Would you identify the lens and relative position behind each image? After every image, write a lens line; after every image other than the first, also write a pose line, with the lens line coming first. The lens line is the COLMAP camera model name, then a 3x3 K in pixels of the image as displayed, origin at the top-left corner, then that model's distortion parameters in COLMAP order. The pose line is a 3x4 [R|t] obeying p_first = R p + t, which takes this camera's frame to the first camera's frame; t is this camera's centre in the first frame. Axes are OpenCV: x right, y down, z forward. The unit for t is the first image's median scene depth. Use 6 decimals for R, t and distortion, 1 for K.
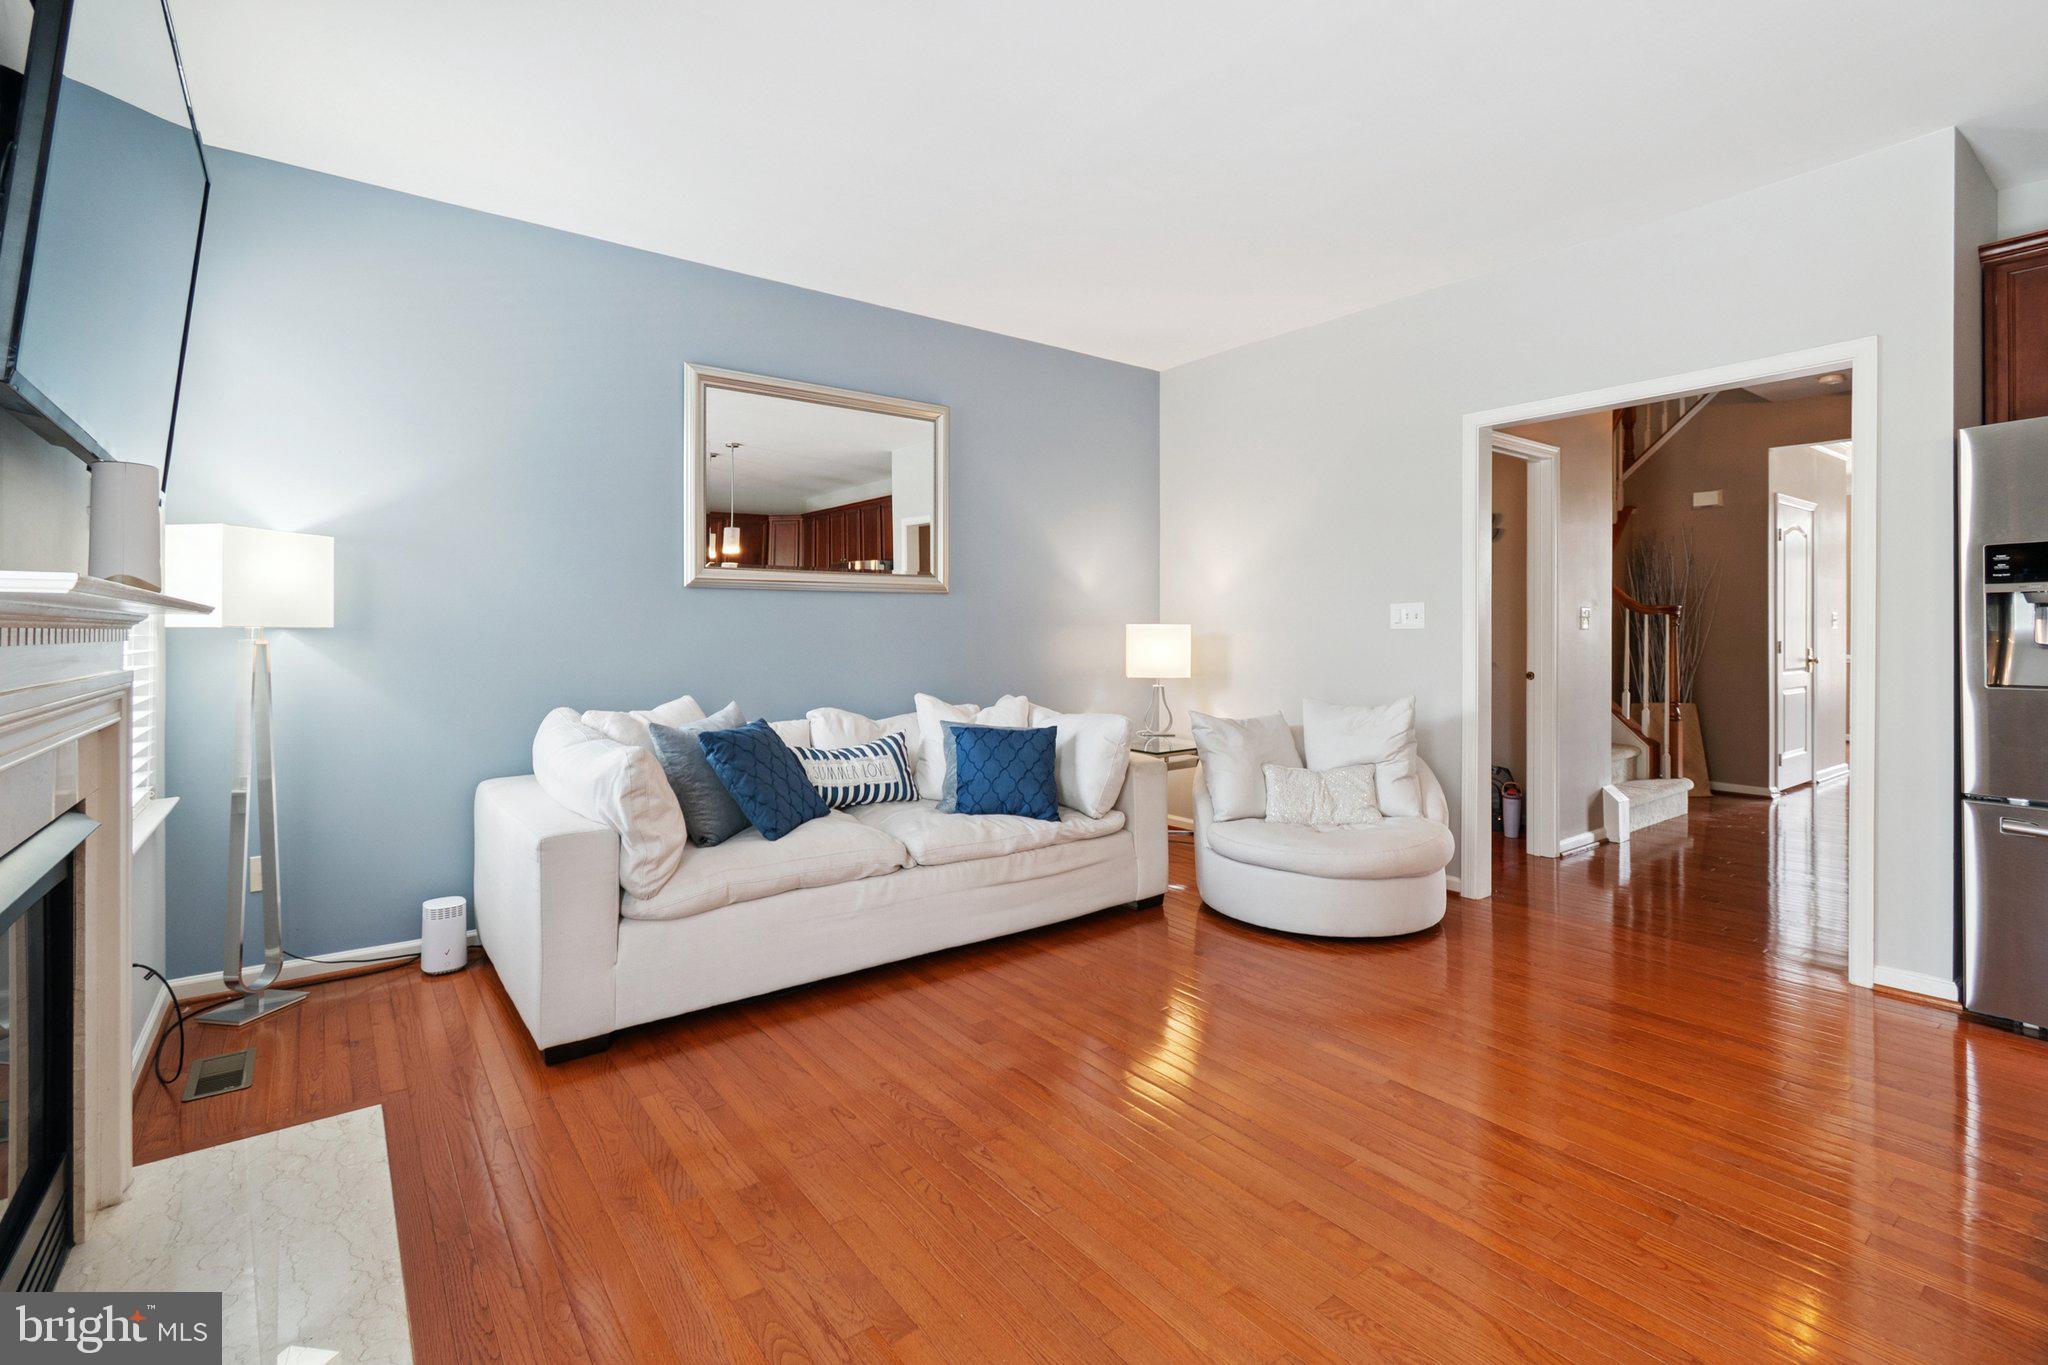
lens RADIAL K [[920.5, 0, 1035.0], [0, 920.5, 650.3], [0, 0, 1]] dist [0.015433, -0.006493]
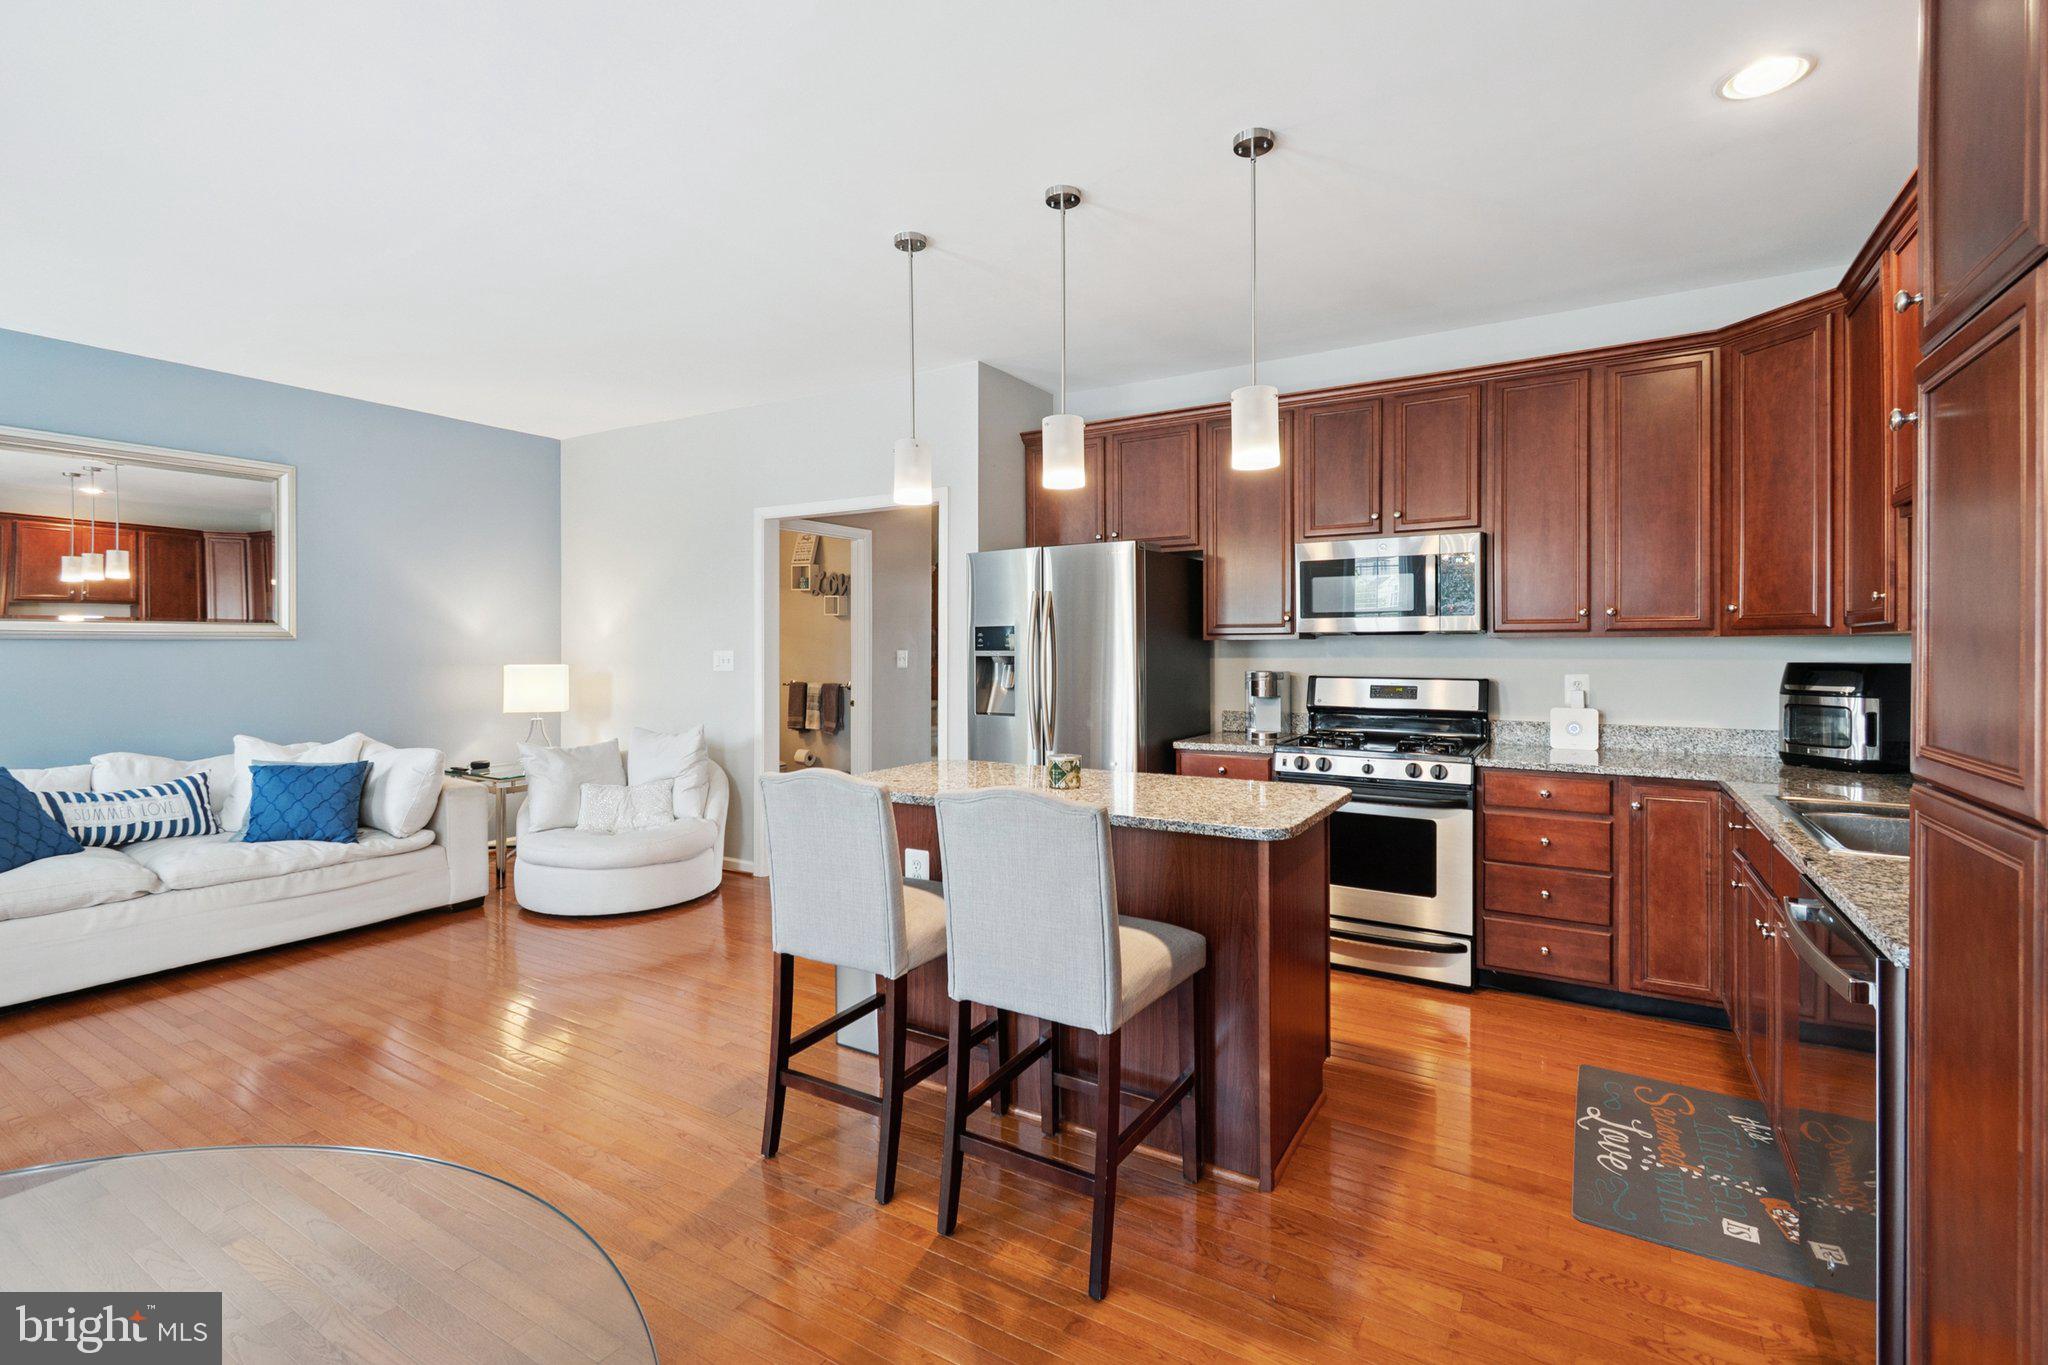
lens RADIAL K [[920.5, 0, 1035.0], [0, 920.5, 650.3], [0, 0, 1]] dist [0.015433, -0.006493]
pose [[0.929396, -0.000679, 0.369083, 0.375334], [0.006906, 0.999855, -0.015551, -0.032320], [-0.369019, 0.017002, 0.929266, -0.395248]]
